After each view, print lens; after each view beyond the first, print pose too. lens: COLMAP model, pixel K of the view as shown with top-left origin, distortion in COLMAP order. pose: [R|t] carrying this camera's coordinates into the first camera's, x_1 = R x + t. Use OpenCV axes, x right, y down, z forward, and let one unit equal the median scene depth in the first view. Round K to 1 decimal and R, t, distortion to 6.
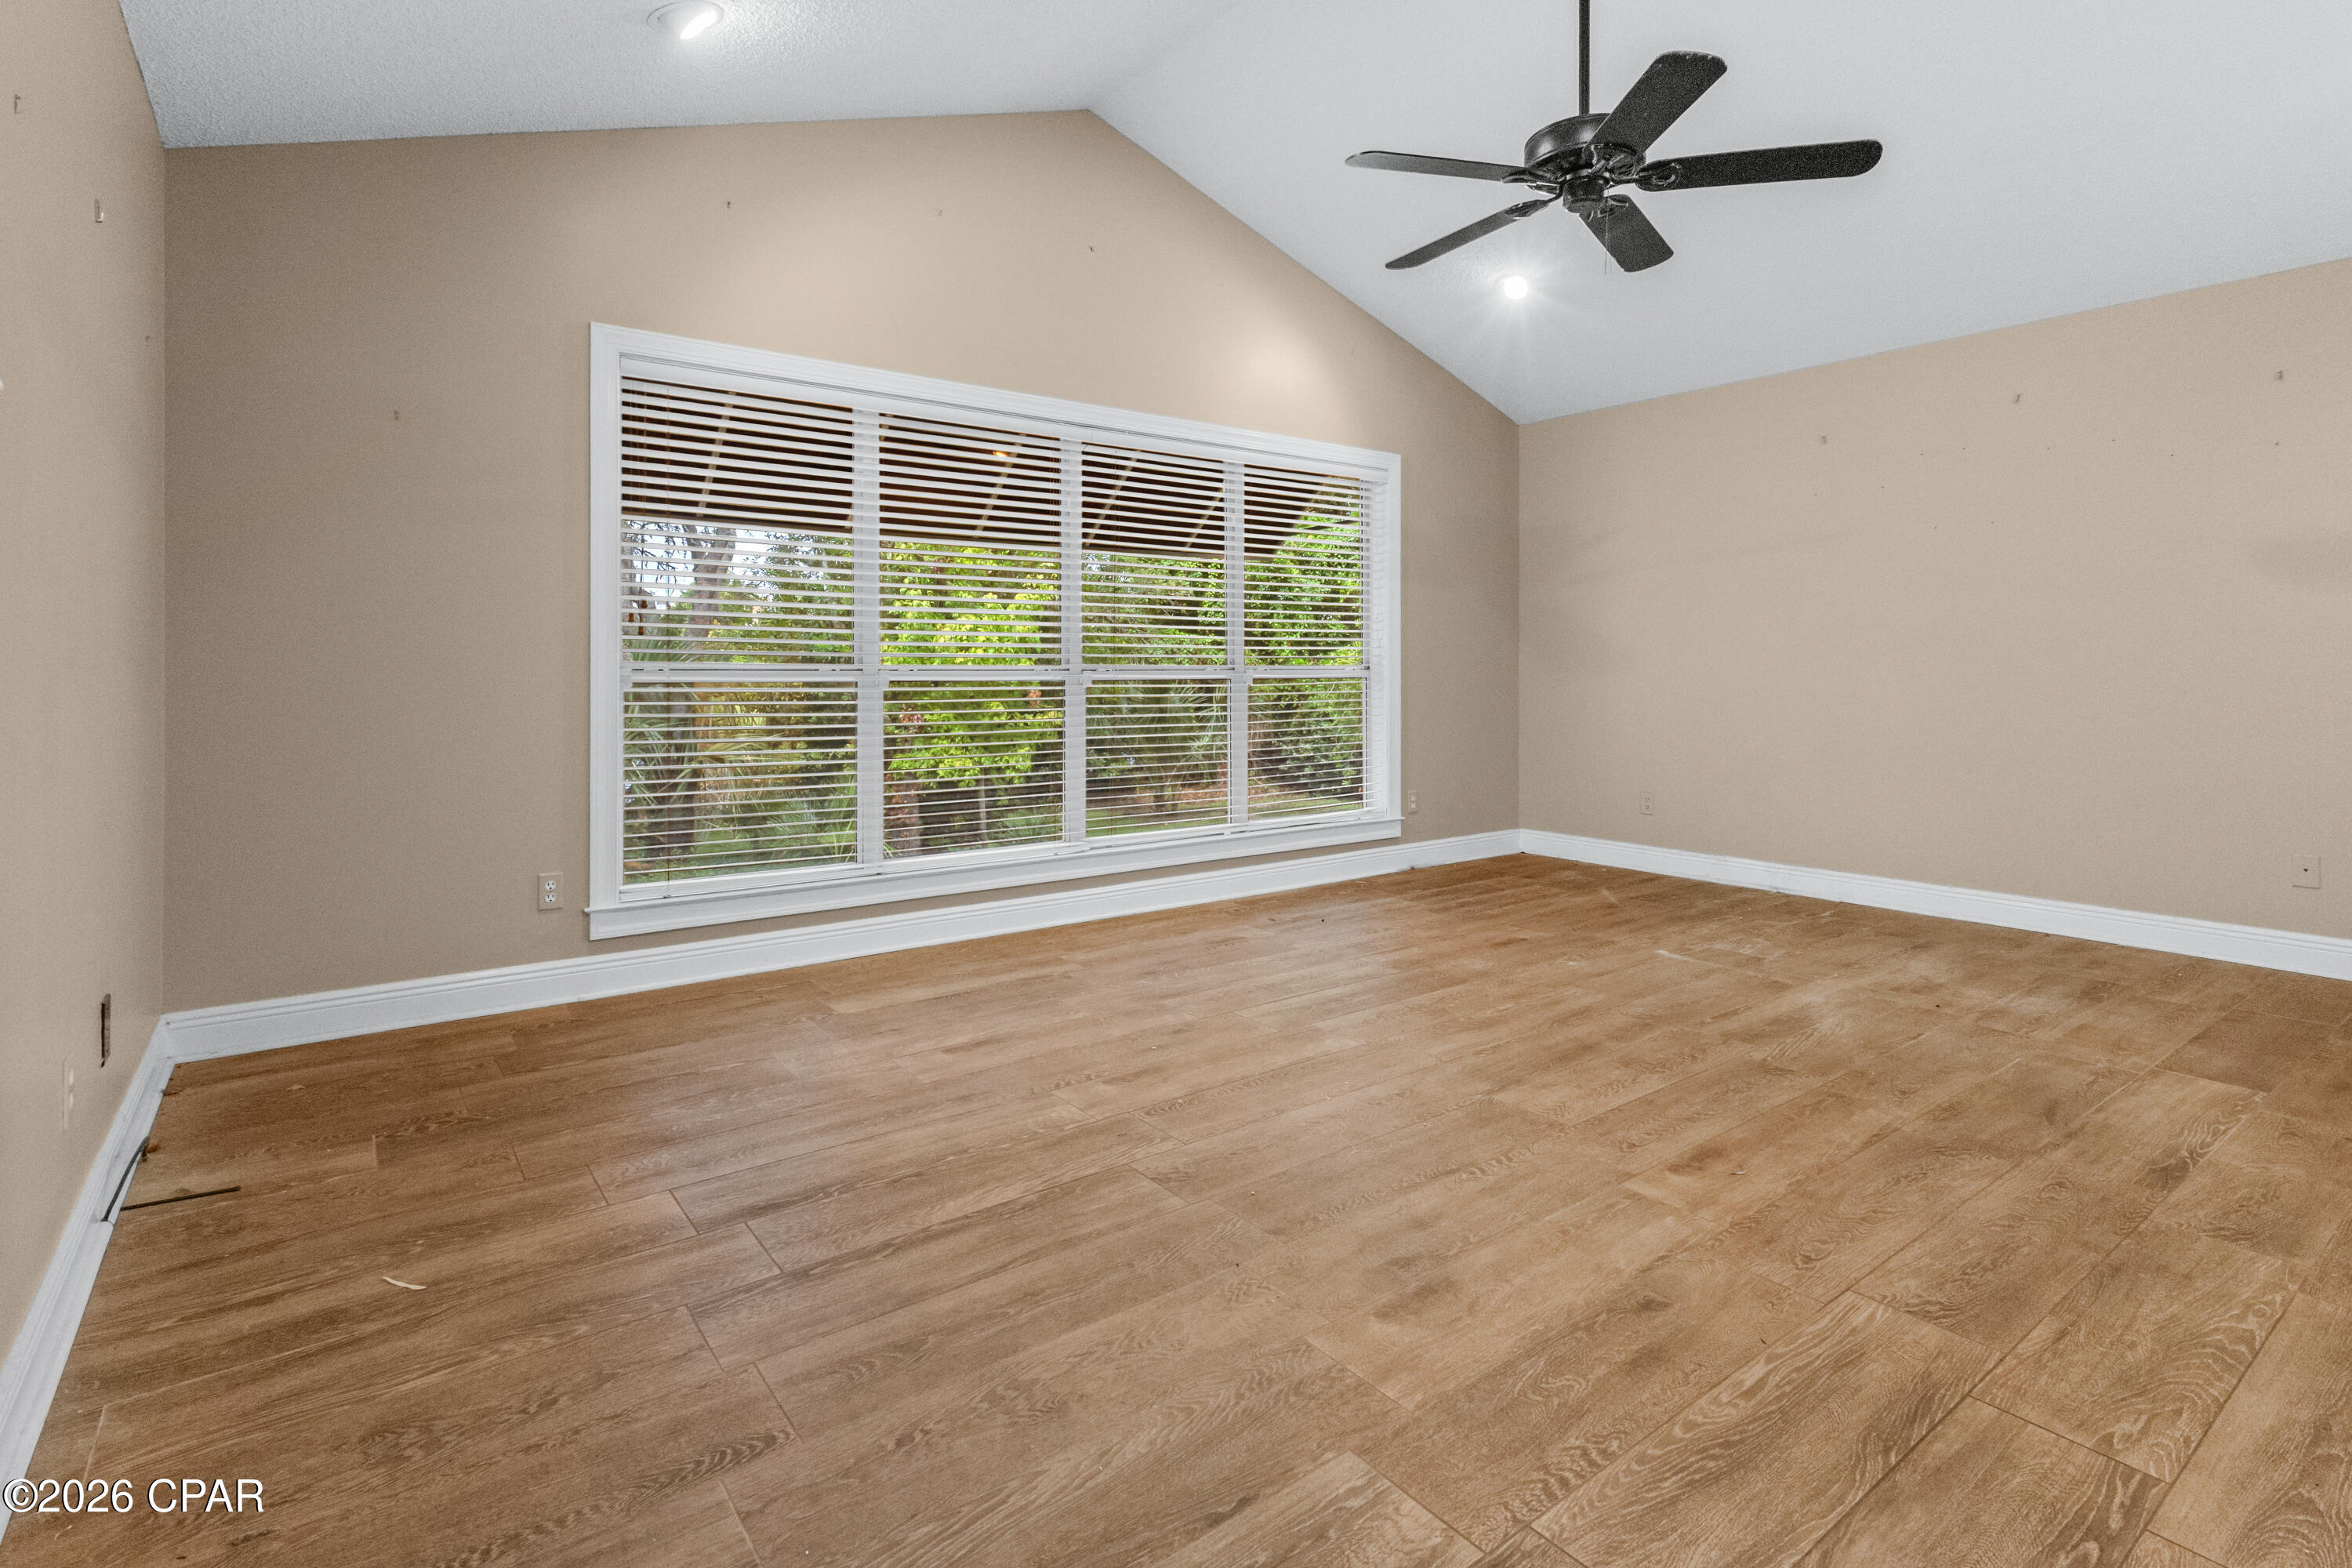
lens RADIAL K [[1145.6, 0, 1184.8], [0, 1145.6, 664.2], [0, 0, 1]] dist [0.001562, 0.001530]
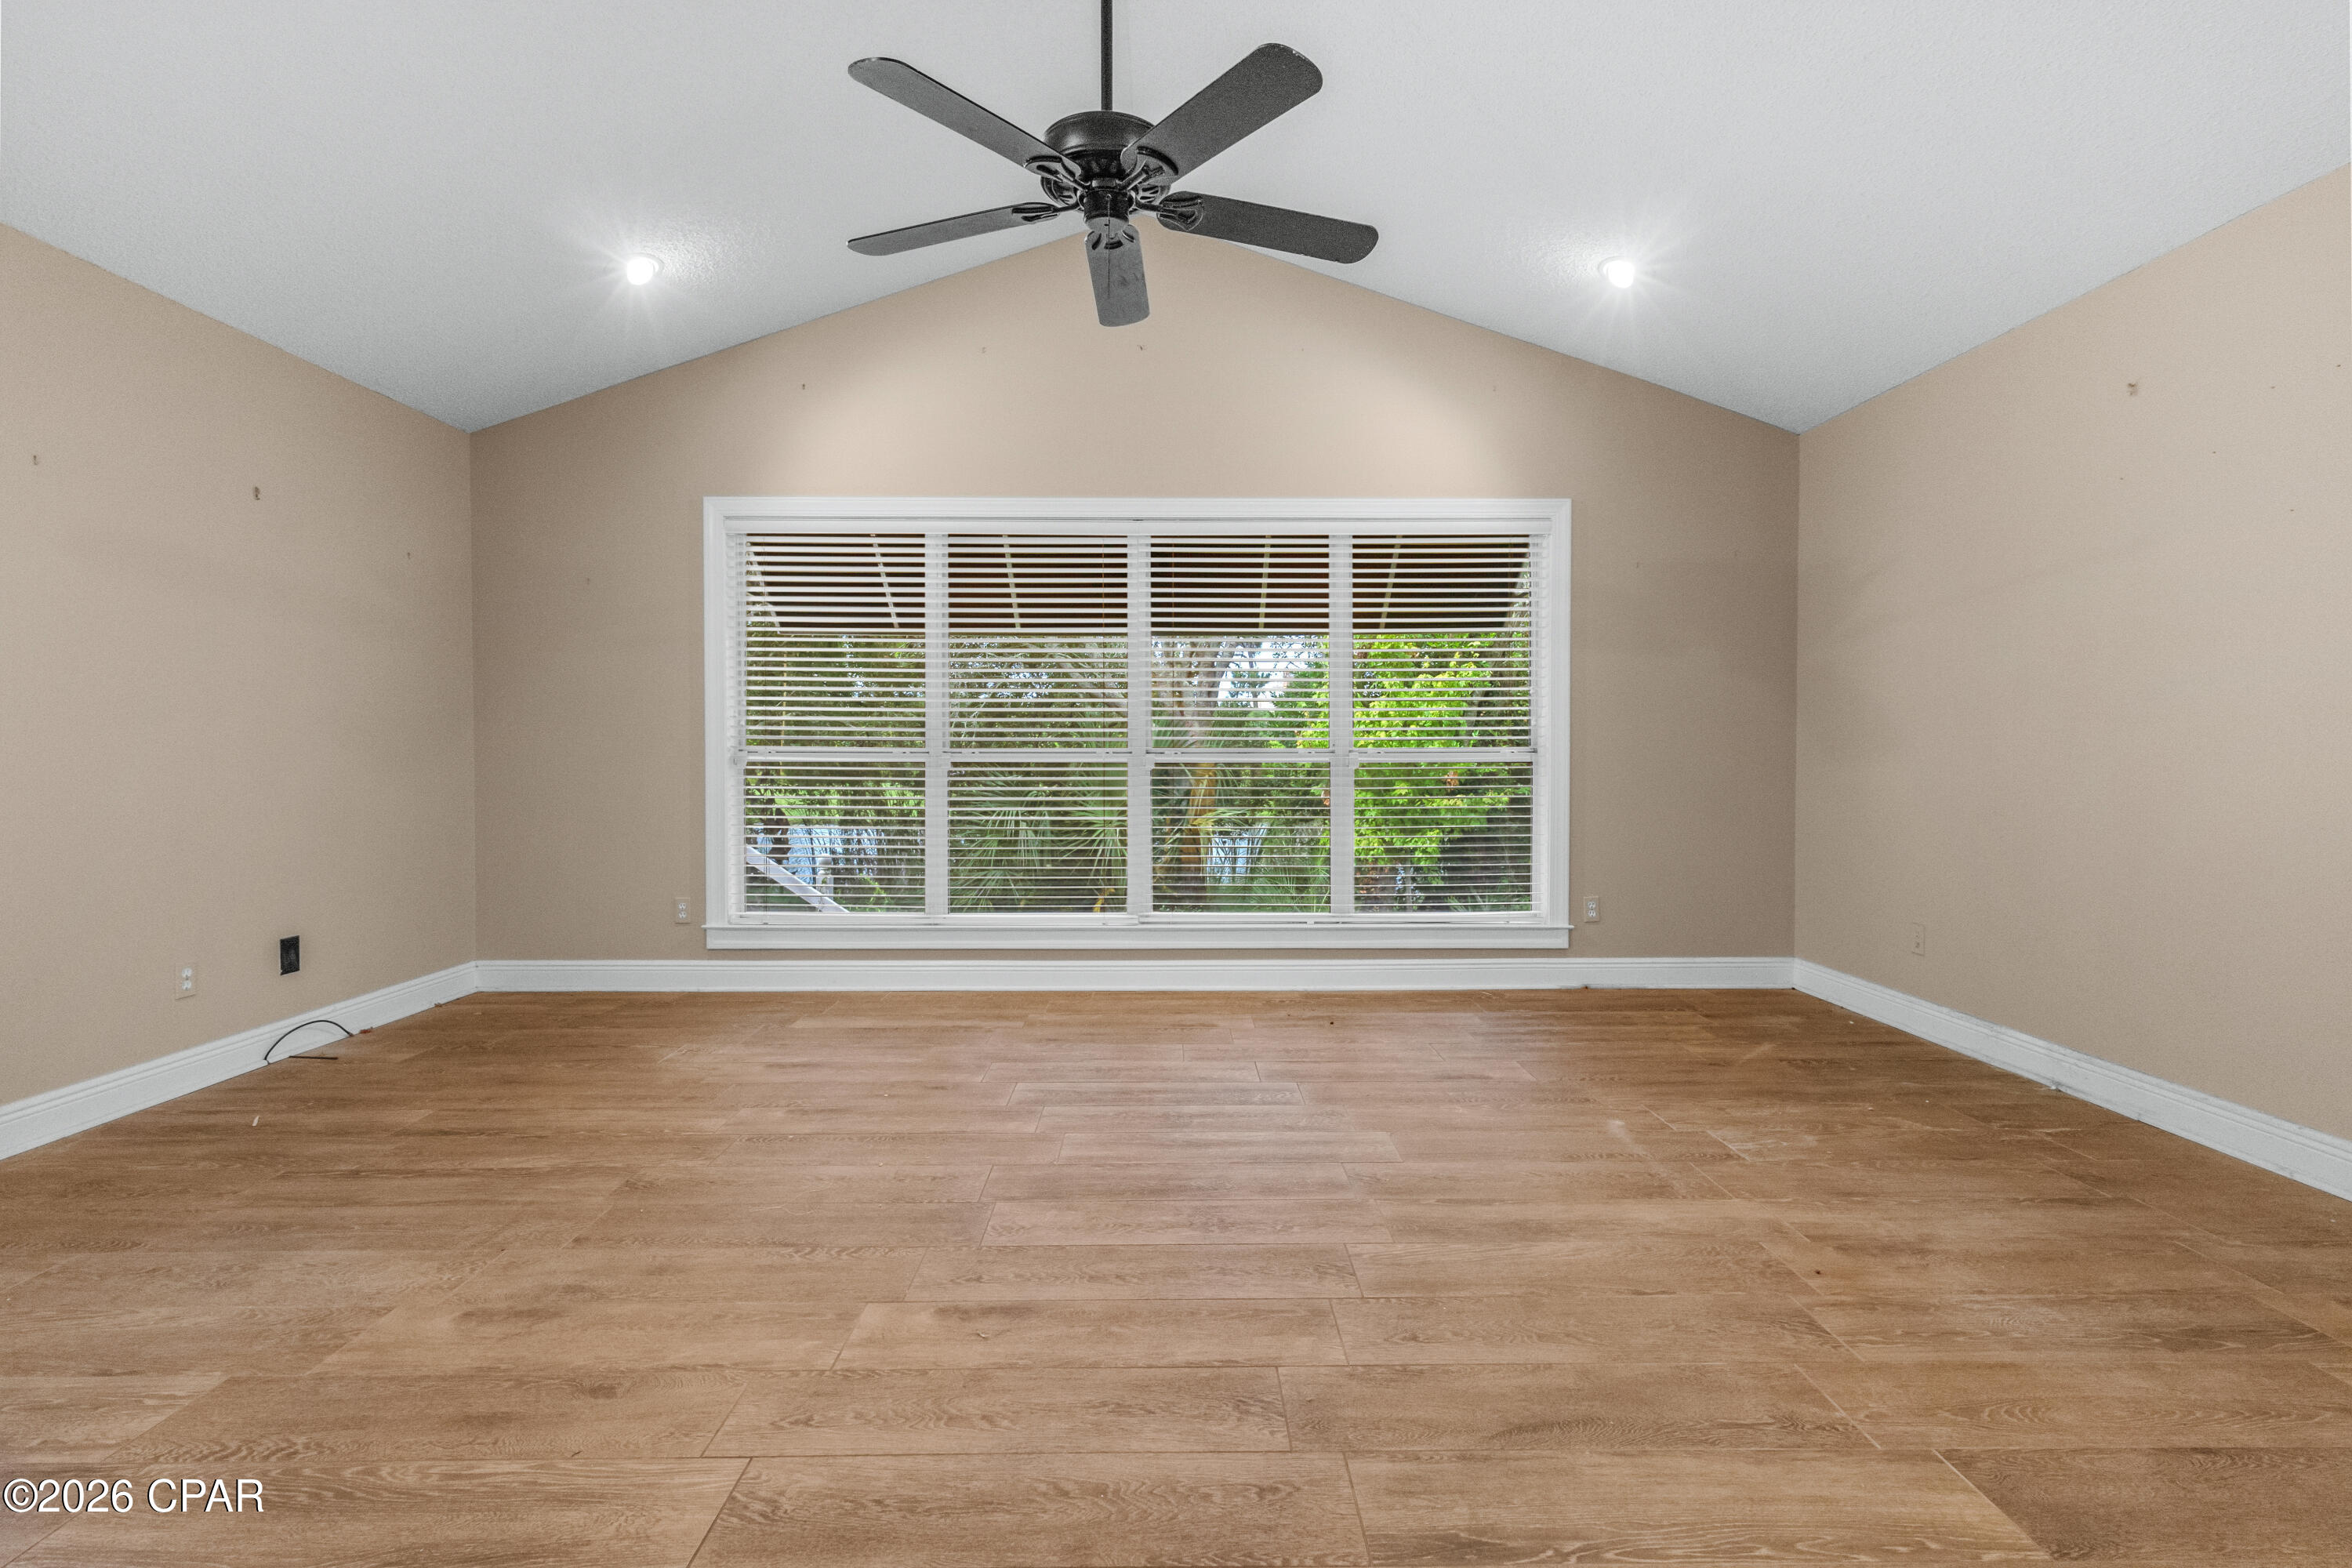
lens RADIAL K [[1091.5, 0, 1176.0], [0, 1091.5, 784.0], [0, 0, 1]] dist [0.002063, 0.000217]
pose [[0.803636, 0.018150, -0.594844, 1.069199], [0.002345, 0.999430, 0.033664, -0.000554], [0.595116, -0.028449, 0.803136, 0.428538]]
